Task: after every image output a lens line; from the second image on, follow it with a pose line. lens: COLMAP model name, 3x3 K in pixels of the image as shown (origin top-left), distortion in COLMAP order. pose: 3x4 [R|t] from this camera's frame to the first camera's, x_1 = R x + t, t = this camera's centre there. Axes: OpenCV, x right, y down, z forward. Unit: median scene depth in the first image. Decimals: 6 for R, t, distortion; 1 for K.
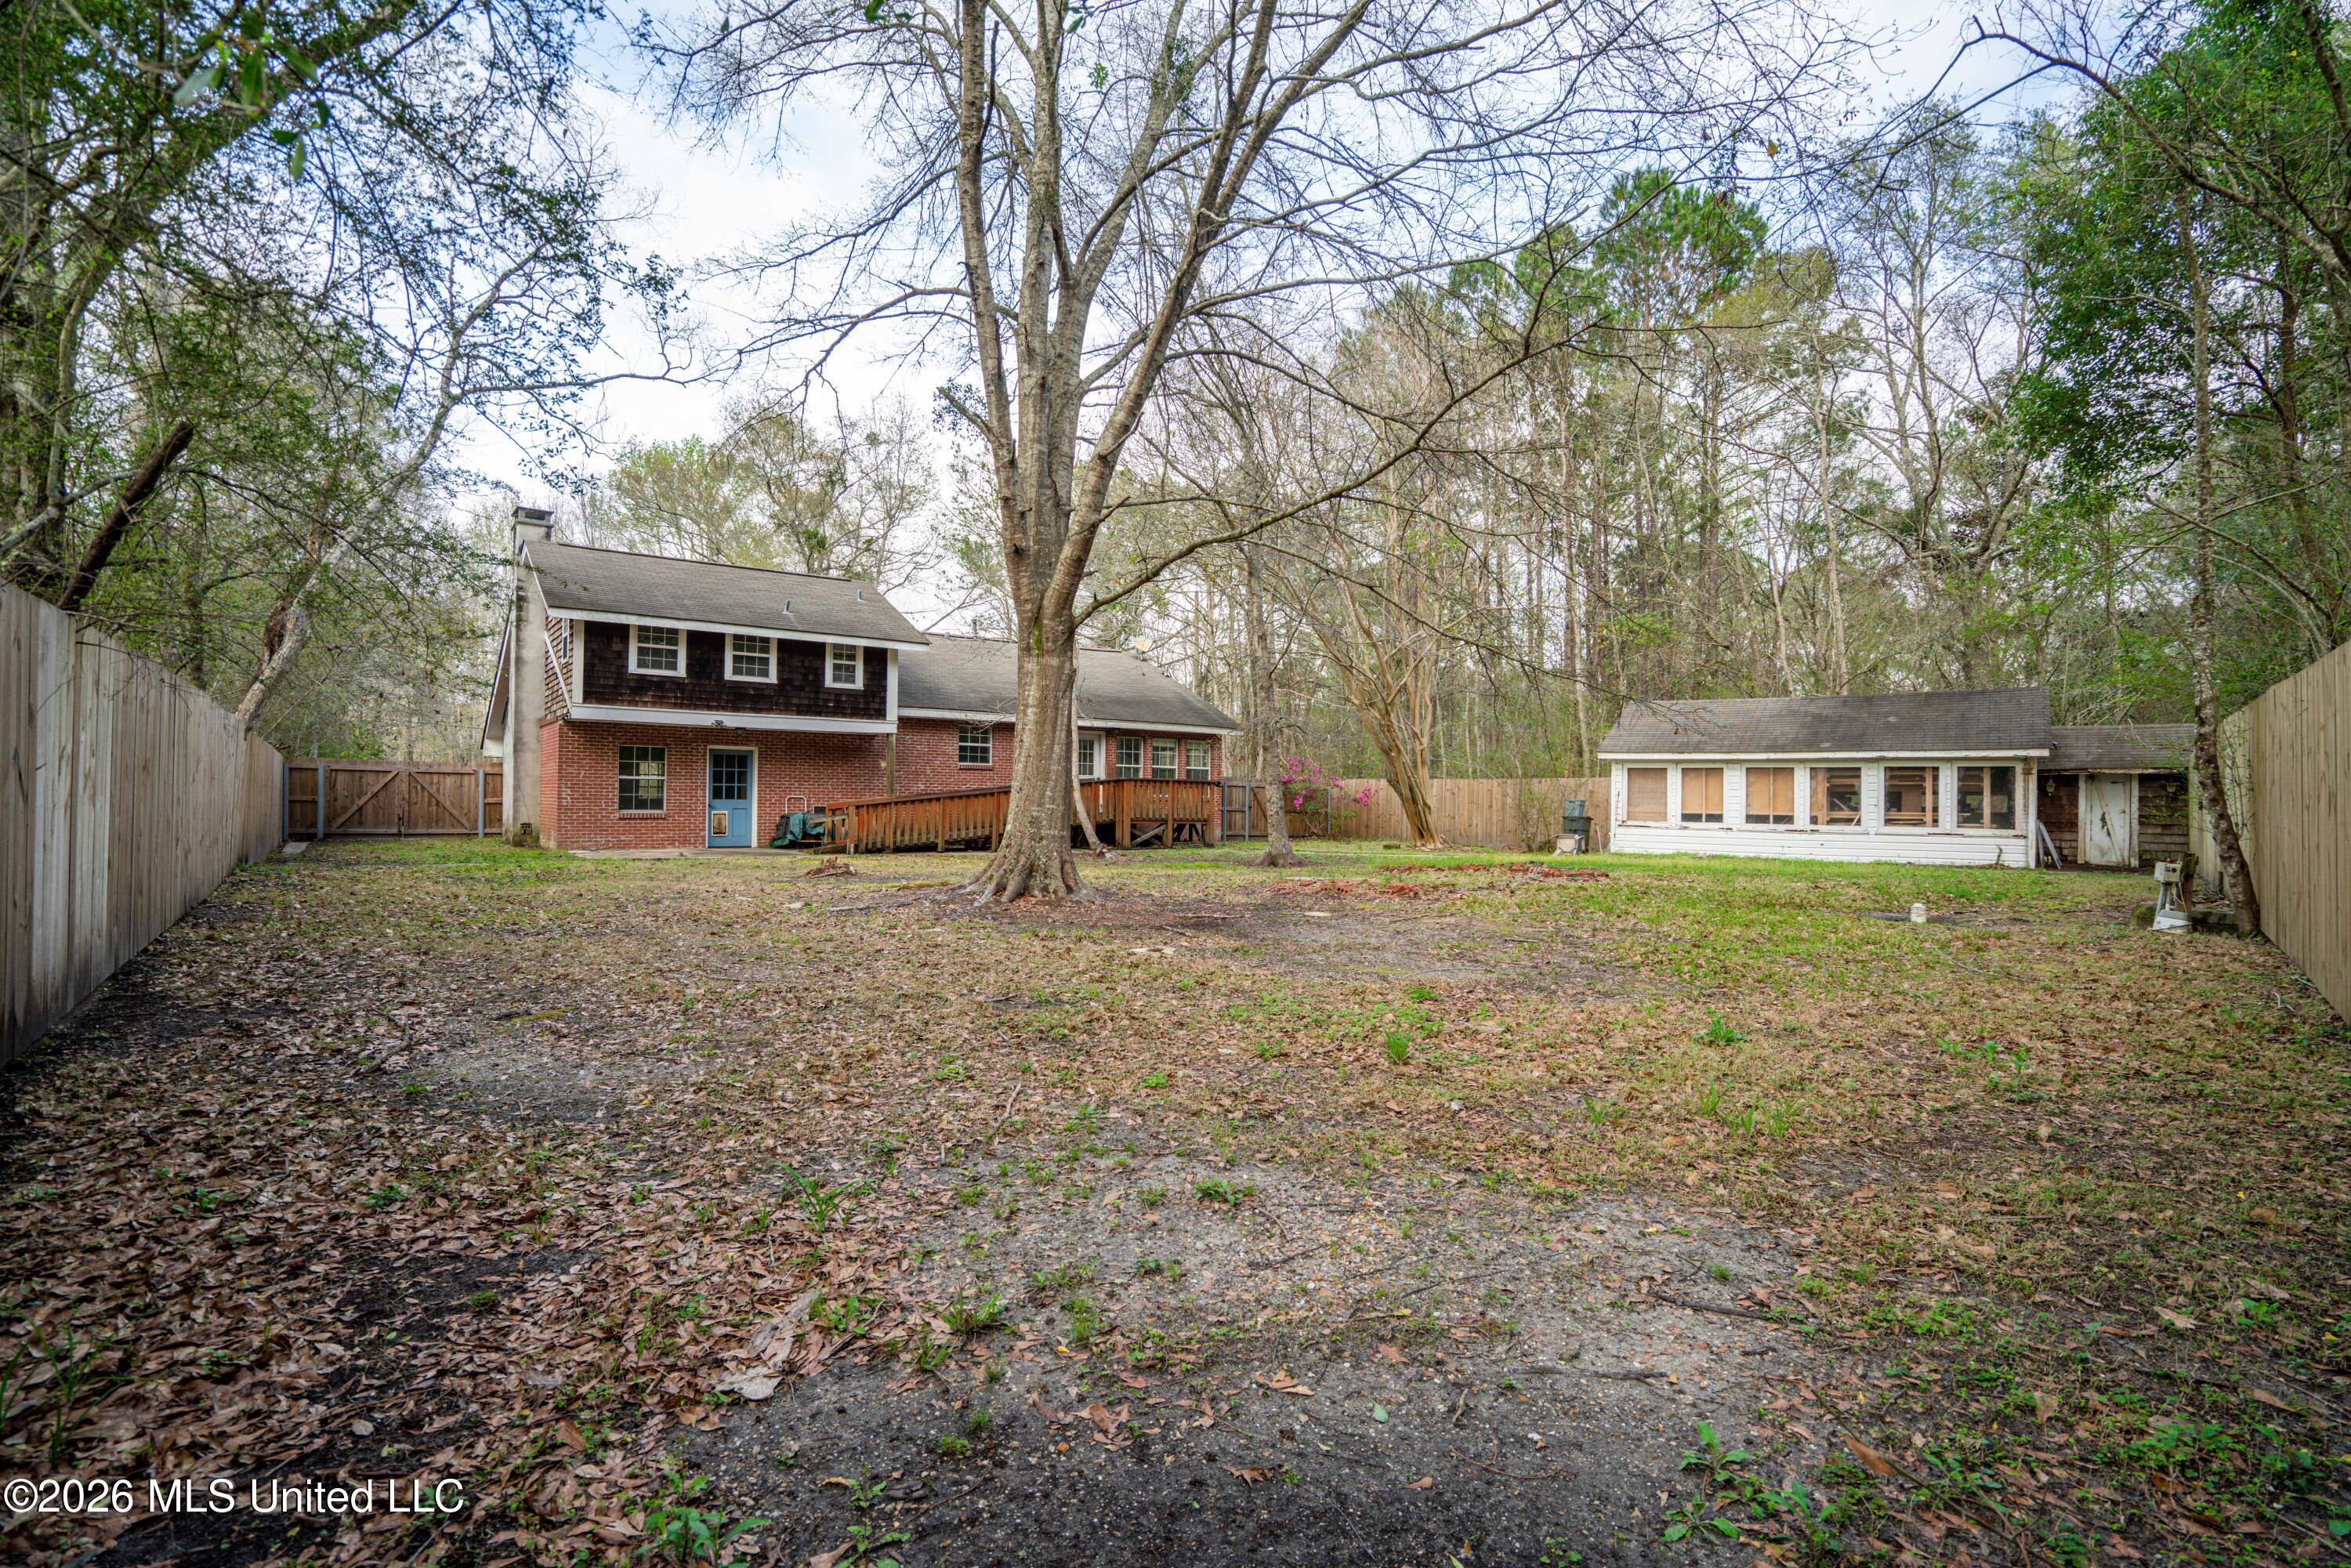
lens RADIAL K [[1080.9, 0, 1174.5], [0, 1080.9, 784.5], [0, 0, 1]] dist [-0.044240, 0.000856]
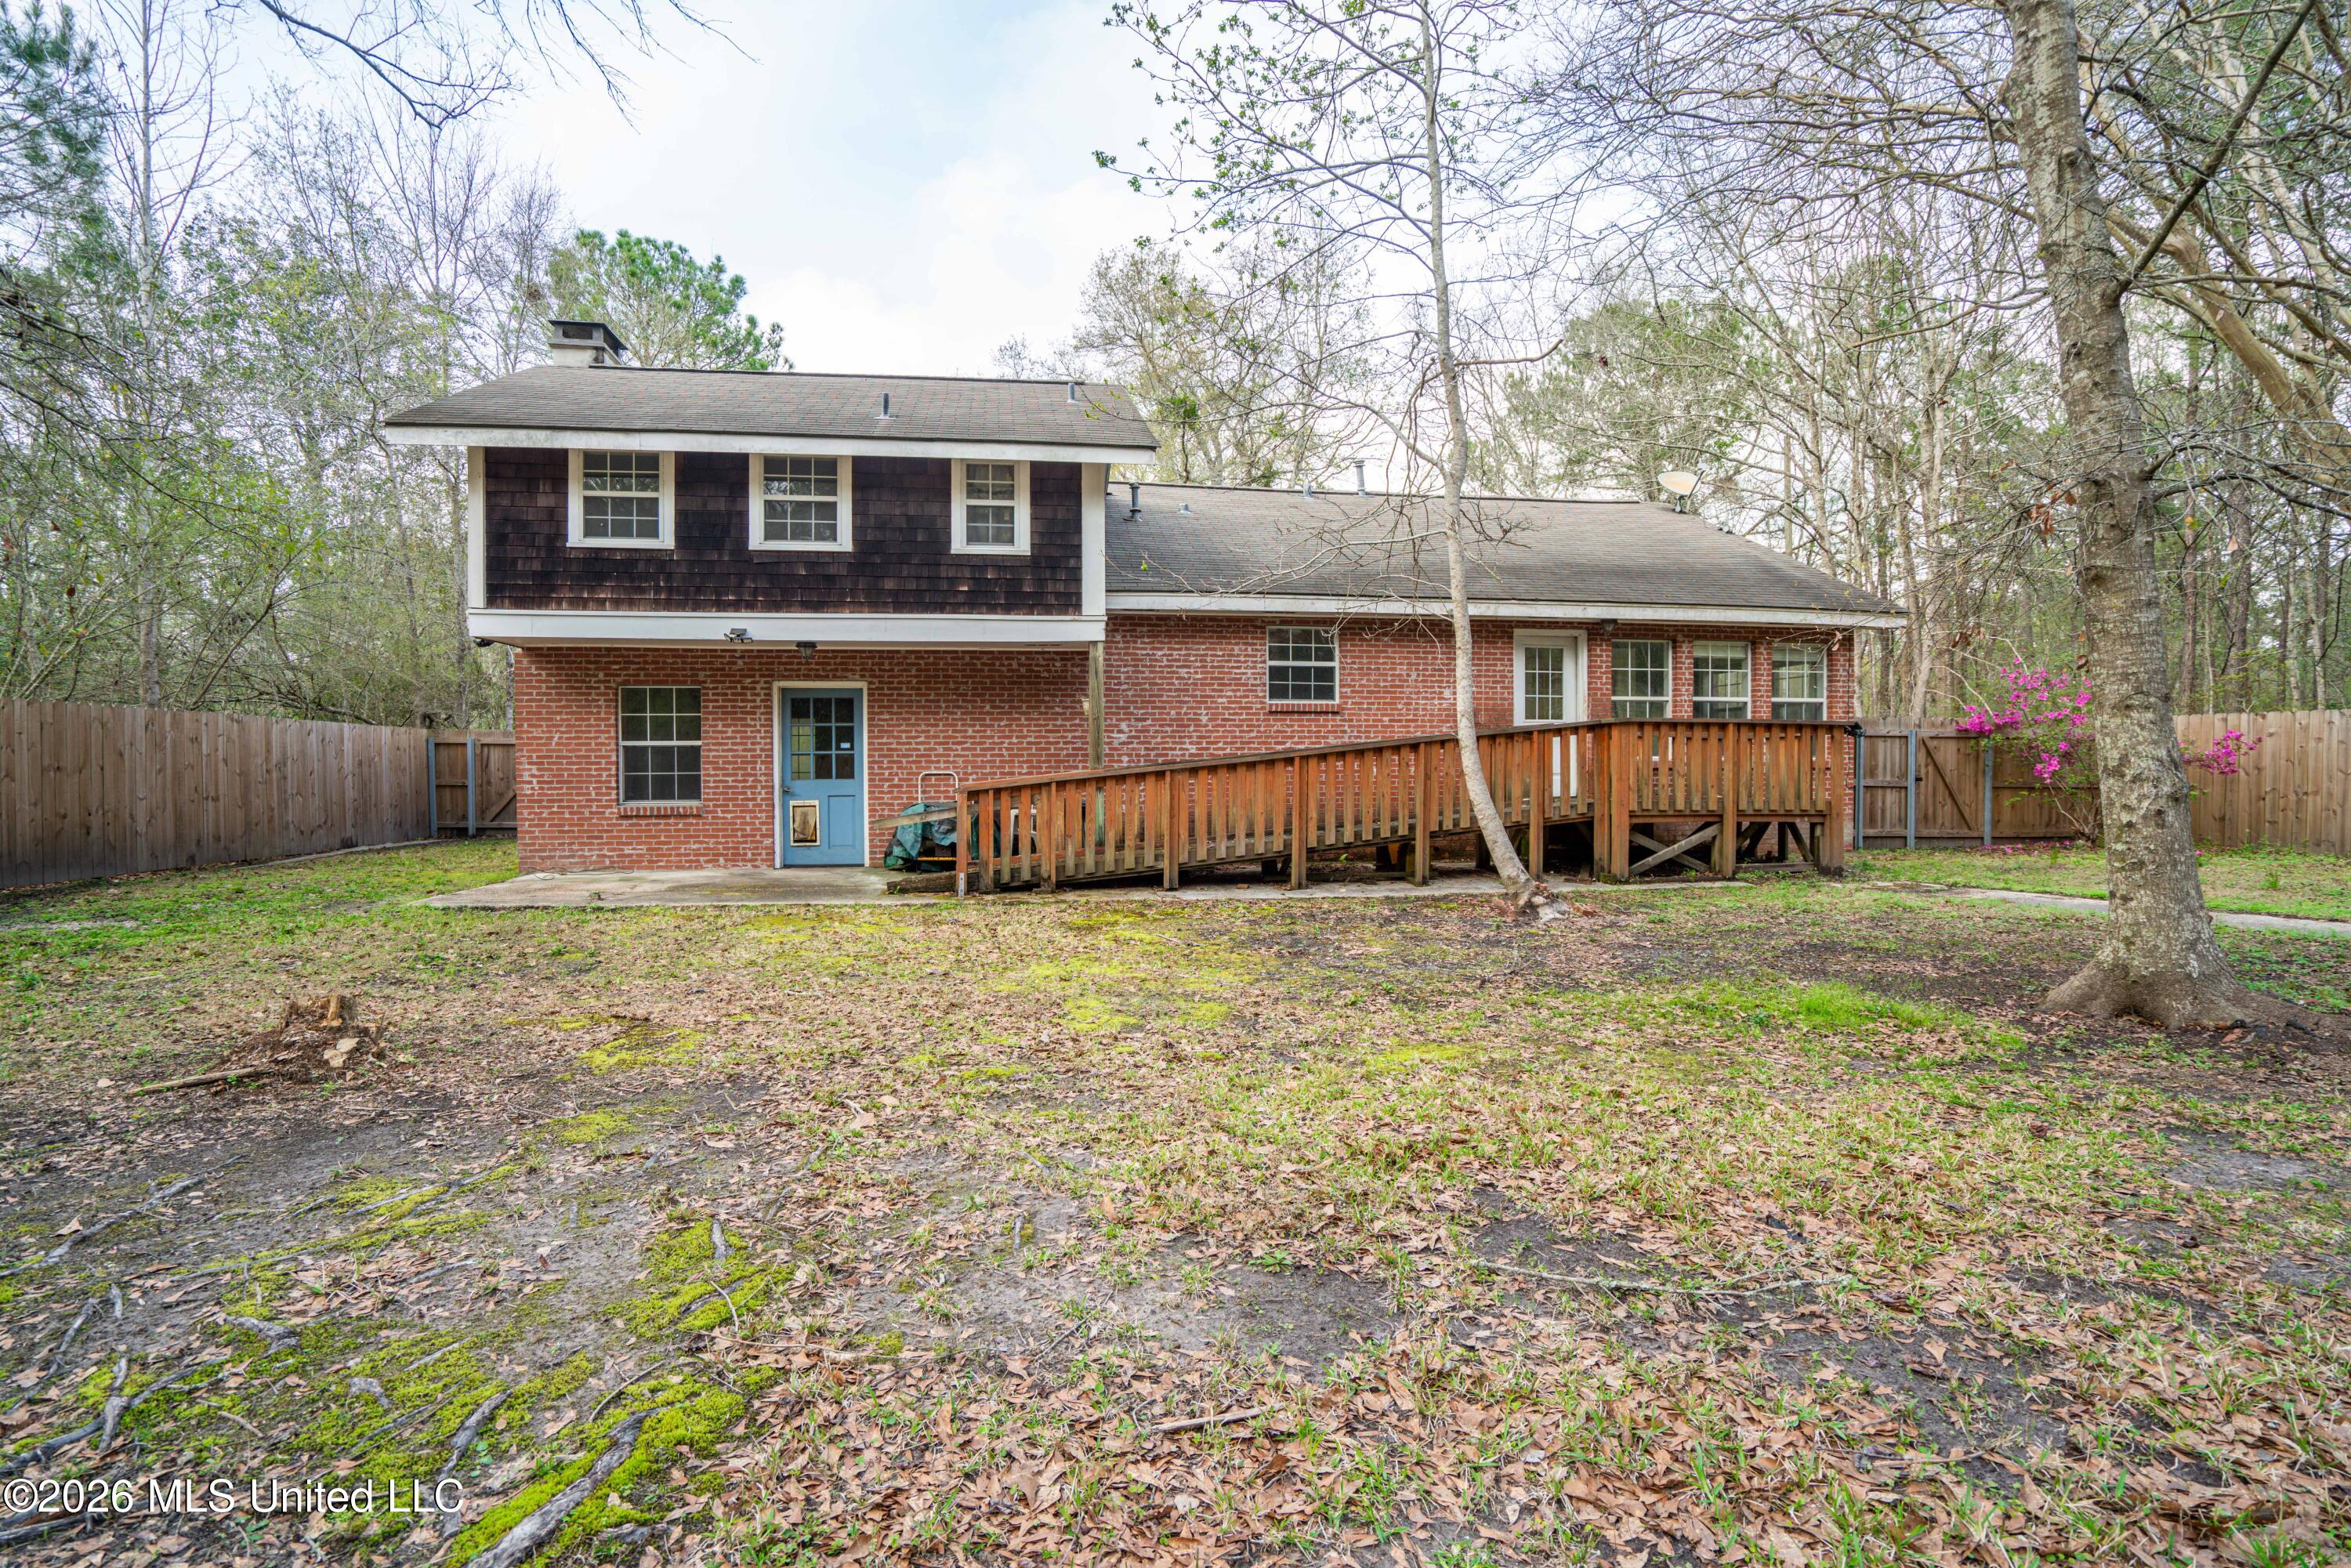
lens RADIAL K [[1080.9, 0, 1174.5], [0, 1080.9, 784.5], [0, 0, 1]] dist [-0.044240, 0.000856]
pose [[0.877142, -0.004254, -0.480212, 0.007156], [0.021436, 0.999311, 0.030302, 0.003672], [0.479752, -0.036873, 0.876629, 0.582527]]
